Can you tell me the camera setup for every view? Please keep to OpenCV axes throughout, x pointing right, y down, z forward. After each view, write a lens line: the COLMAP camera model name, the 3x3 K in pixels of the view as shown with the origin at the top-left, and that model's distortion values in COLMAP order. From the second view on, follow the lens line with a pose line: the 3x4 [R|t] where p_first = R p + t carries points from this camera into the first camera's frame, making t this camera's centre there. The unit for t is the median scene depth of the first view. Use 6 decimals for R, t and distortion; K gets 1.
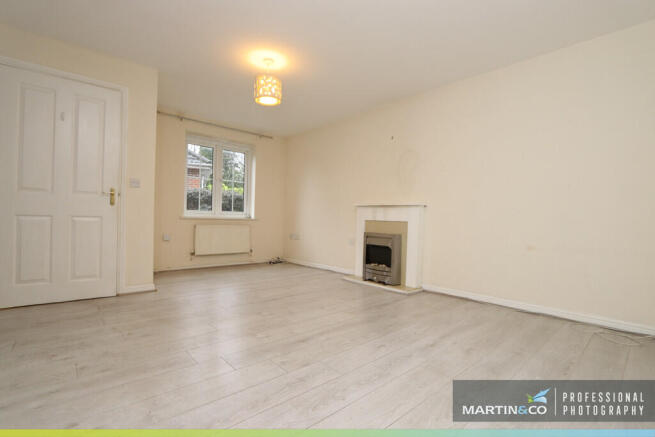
lens RADIAL K [[299.1, 0, 327.0], [0, 299.1, 223.2], [0, 0, 1]] dist [-0.015593, -0.000236]
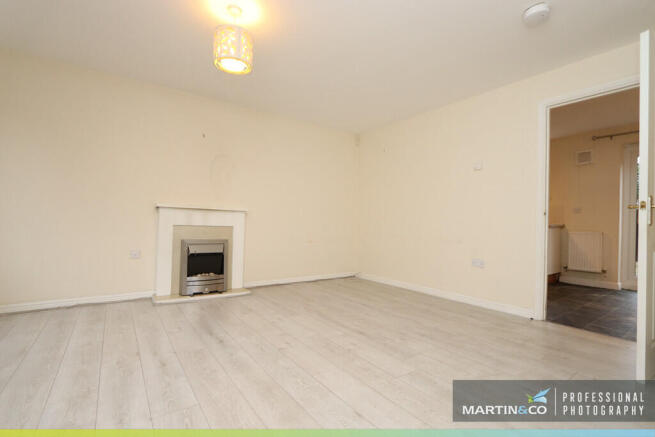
lens RADIAL K [[299.1, 0, 327.9], [0, 299.1, 220.6], [0, 0, 1]] dist [-0.015593, -0.000236]
pose [[0.132533, -0.007456, 0.991151, -0.686406], [-0.010523, 0.999905, 0.008929, -0.036467], [-0.991123, -0.011613, 0.132442, 0.521860]]
